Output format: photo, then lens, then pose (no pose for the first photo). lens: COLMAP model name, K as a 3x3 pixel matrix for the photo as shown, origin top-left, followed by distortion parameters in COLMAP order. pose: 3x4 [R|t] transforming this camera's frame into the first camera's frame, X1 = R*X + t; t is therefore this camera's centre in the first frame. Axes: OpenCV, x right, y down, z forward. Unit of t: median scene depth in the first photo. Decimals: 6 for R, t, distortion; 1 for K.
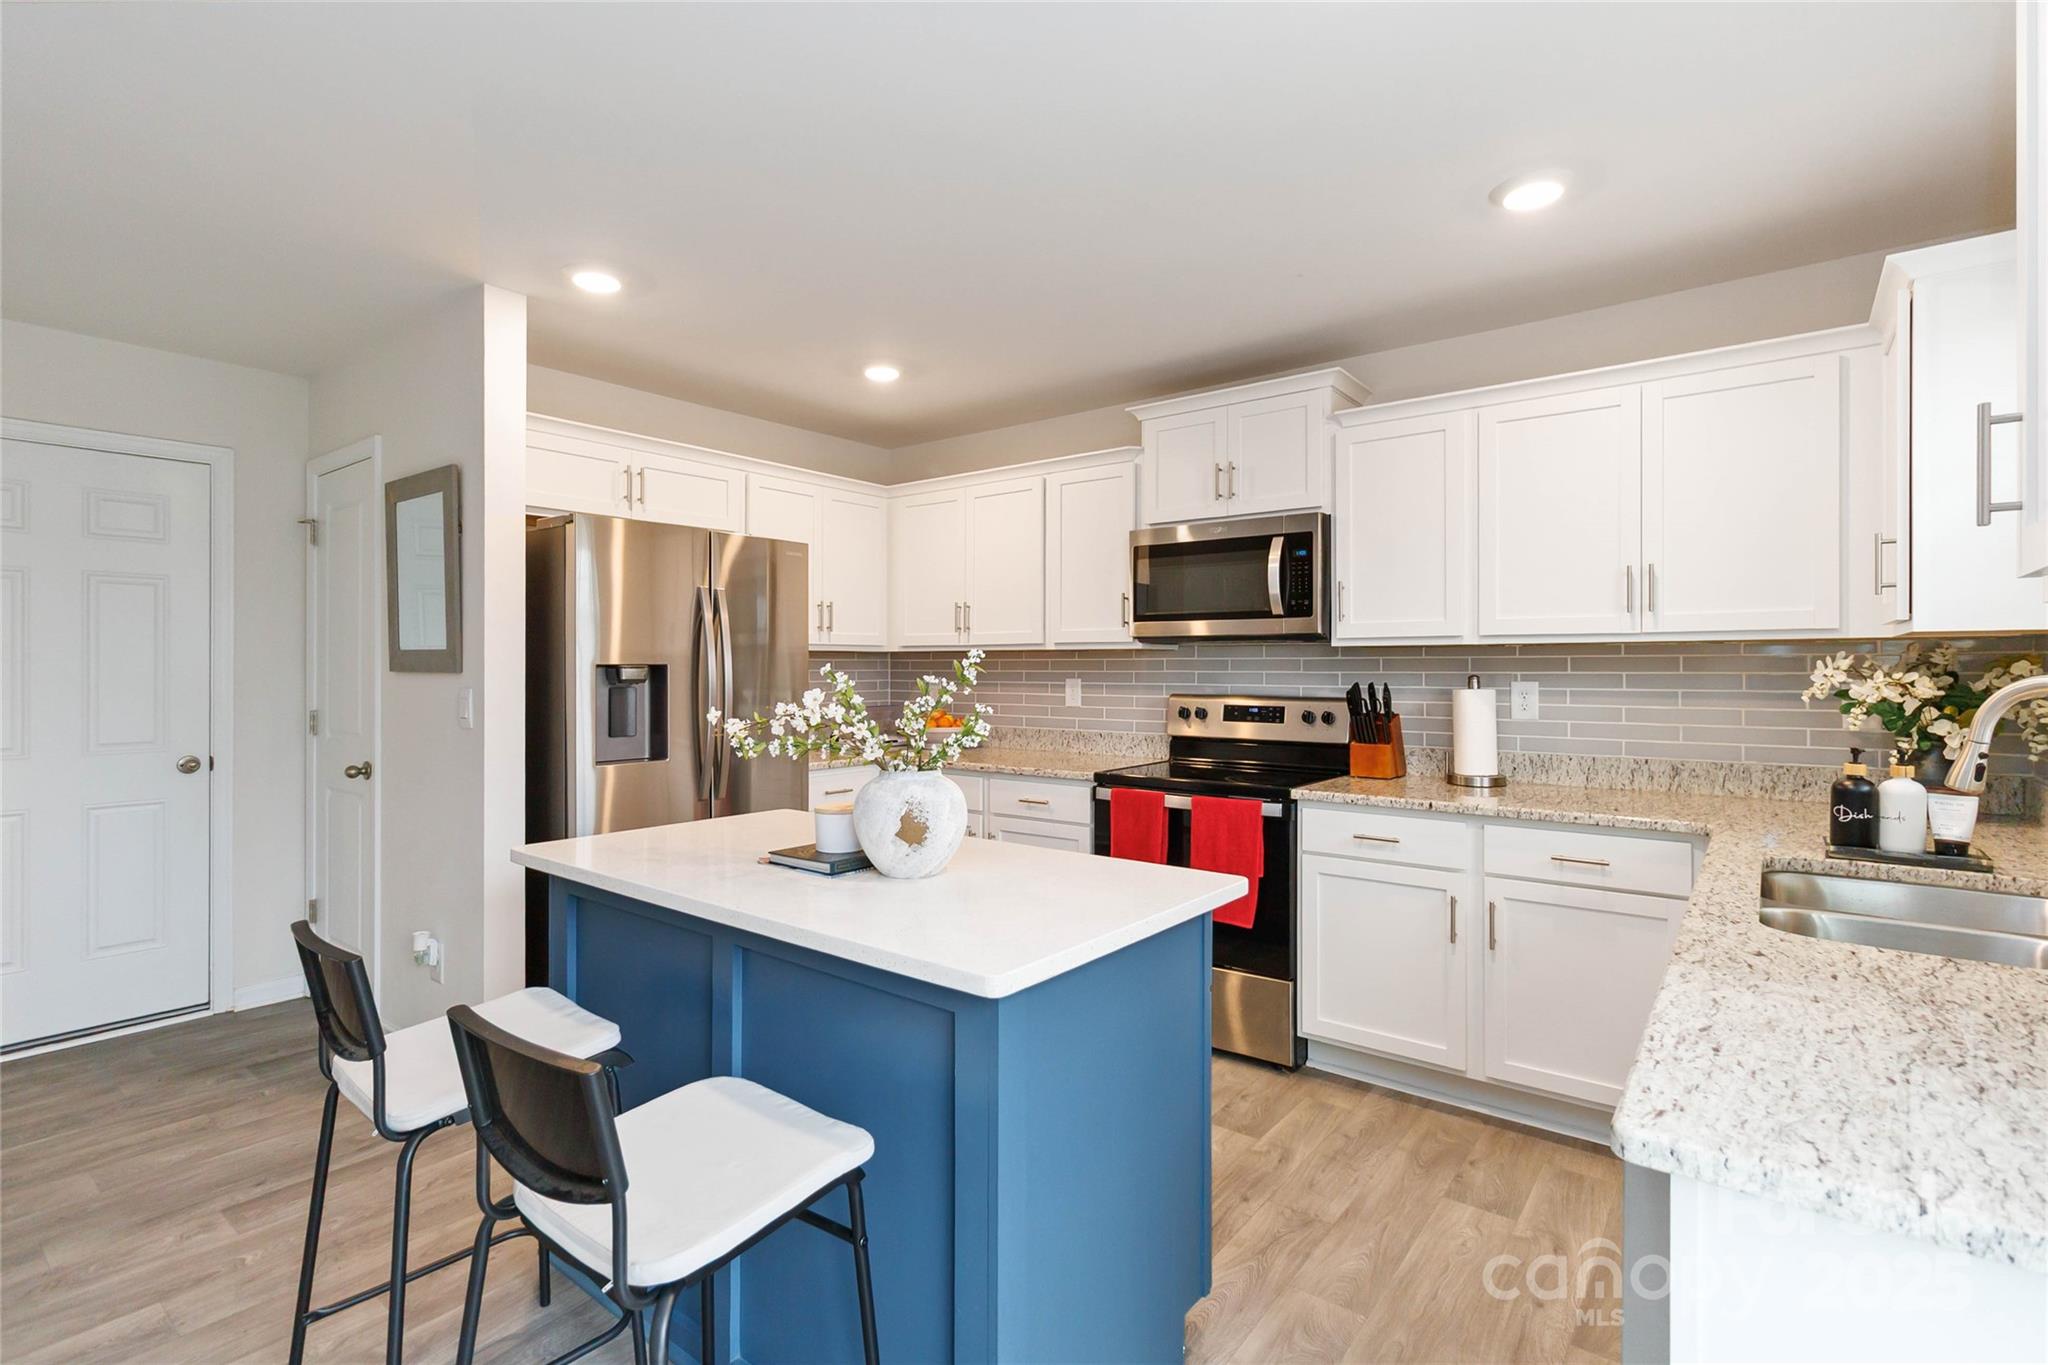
lens RADIAL K [[954.6, 0, 1028.2], [0, 954.6, 661.4], [0, 0, 1]] dist [0.004842, 0.001120]
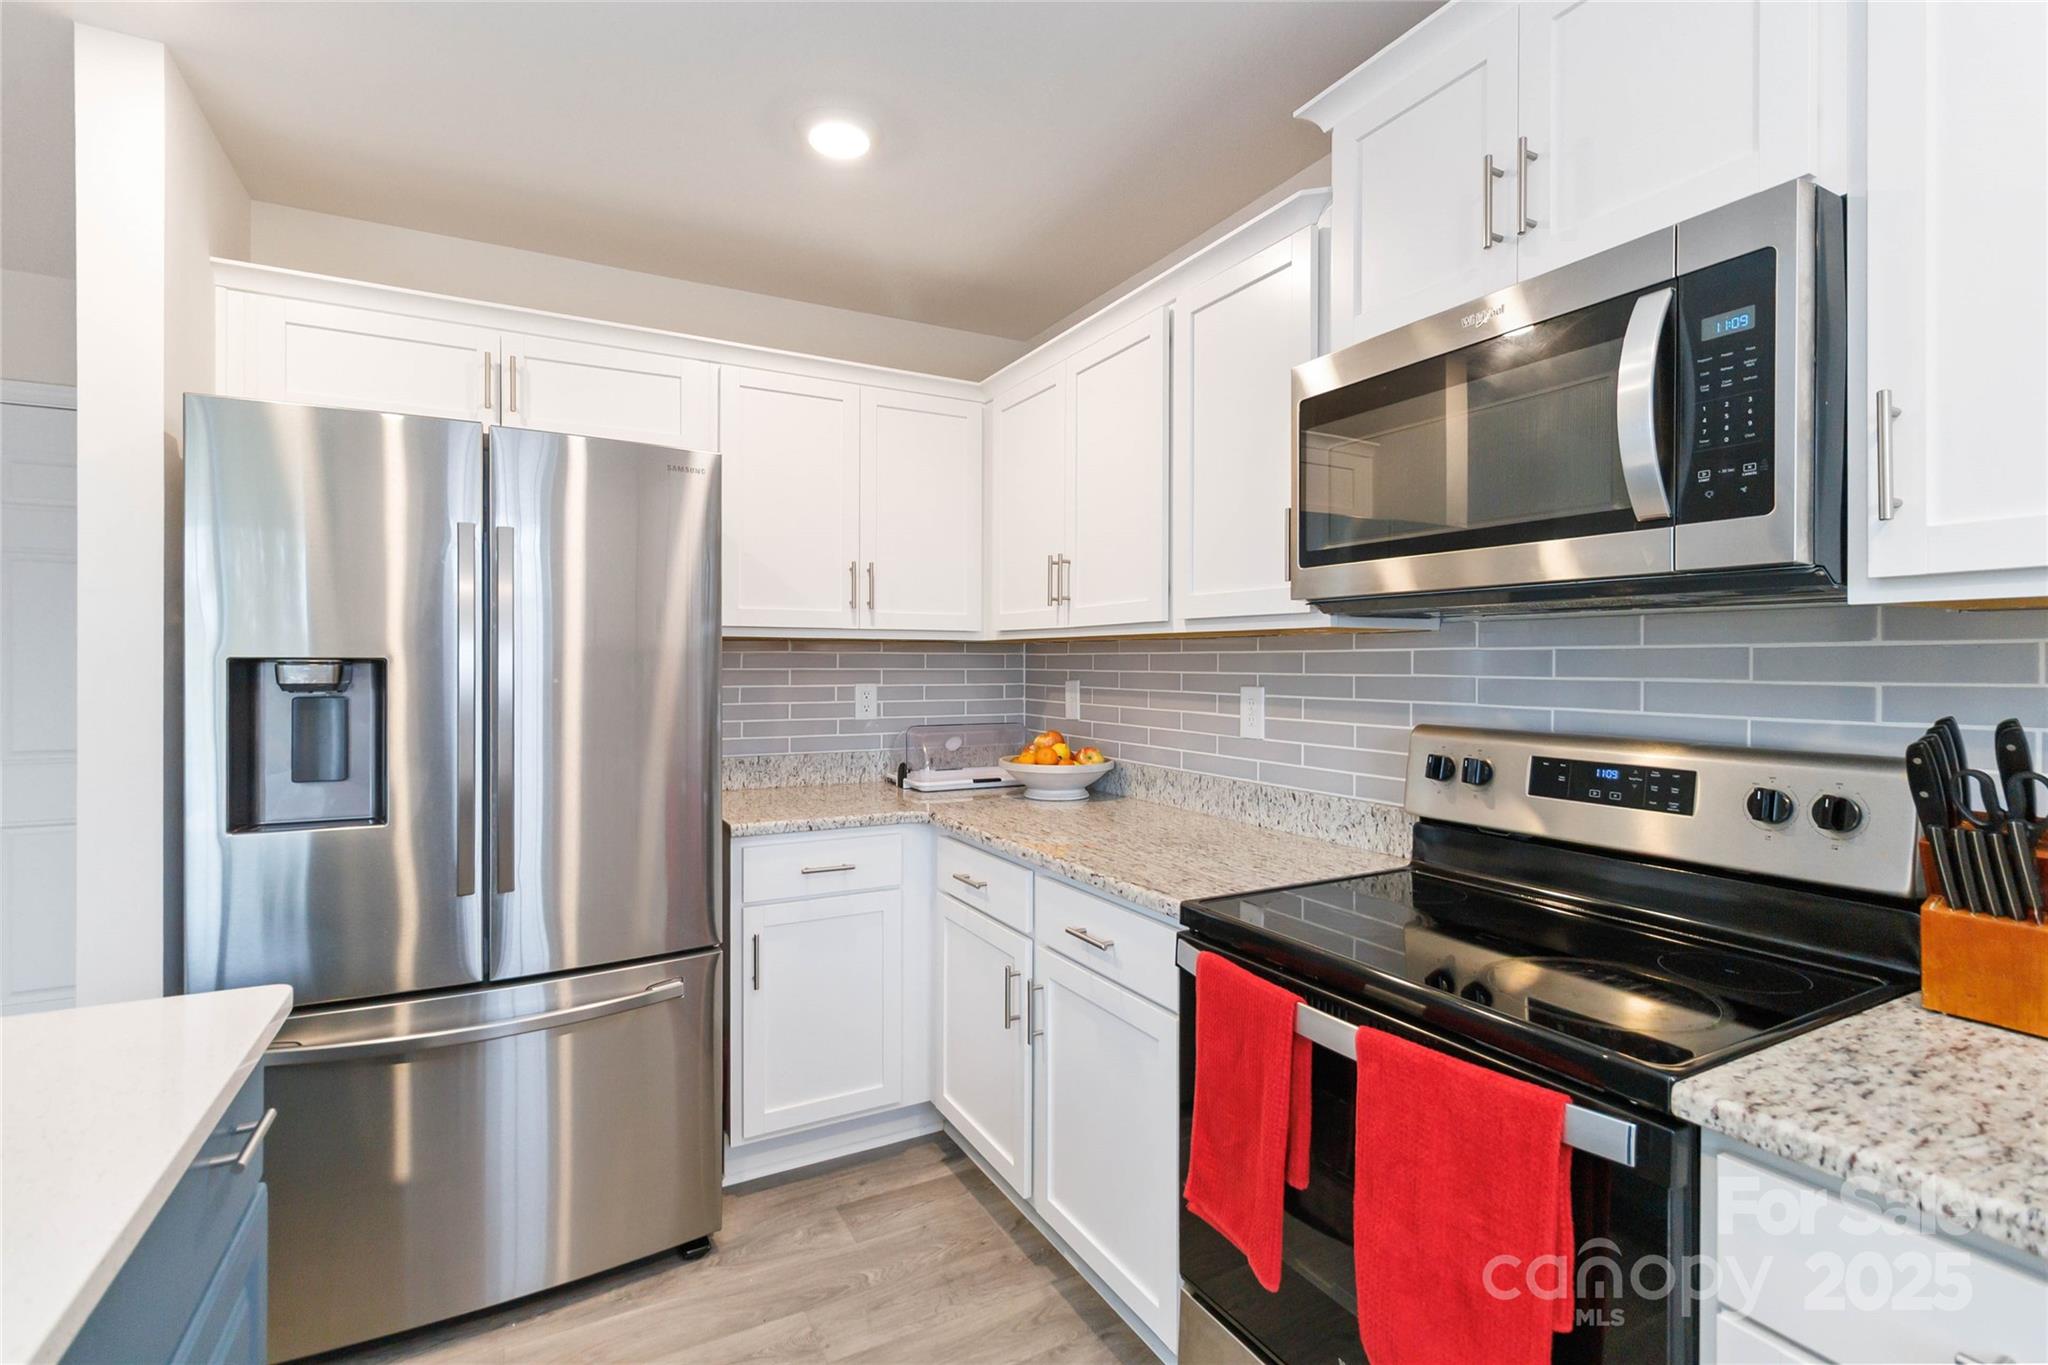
lens RADIAL K [[954.6, 0, 1028.2], [0, 954.6, 661.4], [0, 0, 1]] dist [0.004842, 0.001120]
pose [[0.918041, 0.001722, -0.396481, 0.178954], [-0.000451, 0.999994, 0.003300, 0.001967], [0.396485, -0.002850, 0.918037, 0.553525]]
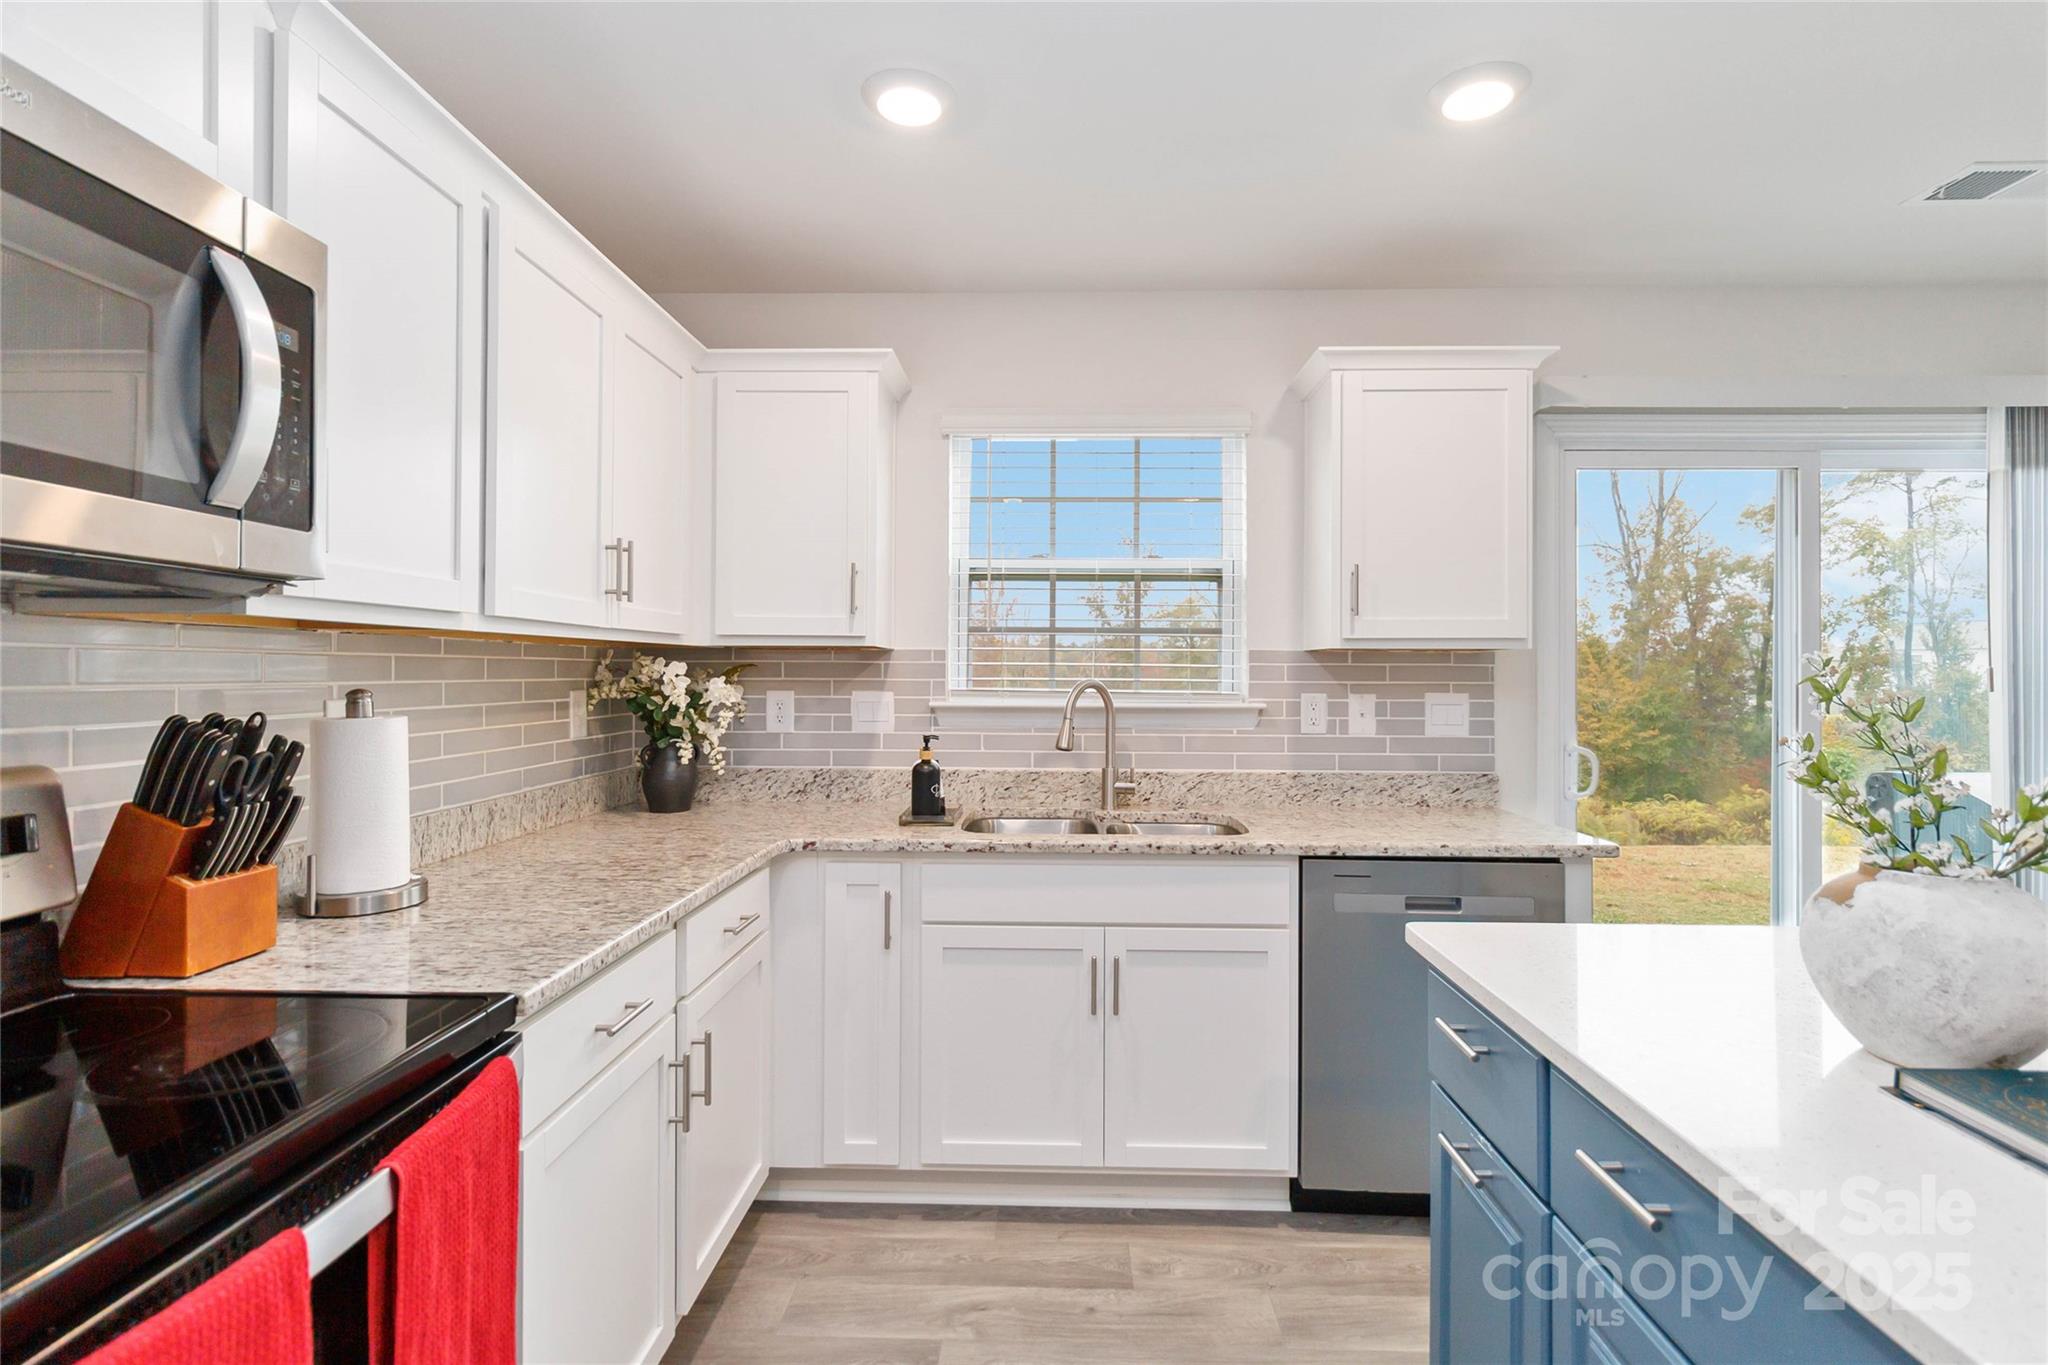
lens RADIAL K [[982.5, 0, 1024.0], [0, 982.5, 682.5], [0, 0, 1]] dist [0.000498, 0.000056]
pose [[-0.591438, -0.008529, 0.806305, -0.143382], [-0.006921, 0.999961, 0.005500, 0.004338], [-0.806321, -0.002328, -0.591474, 0.920026]]
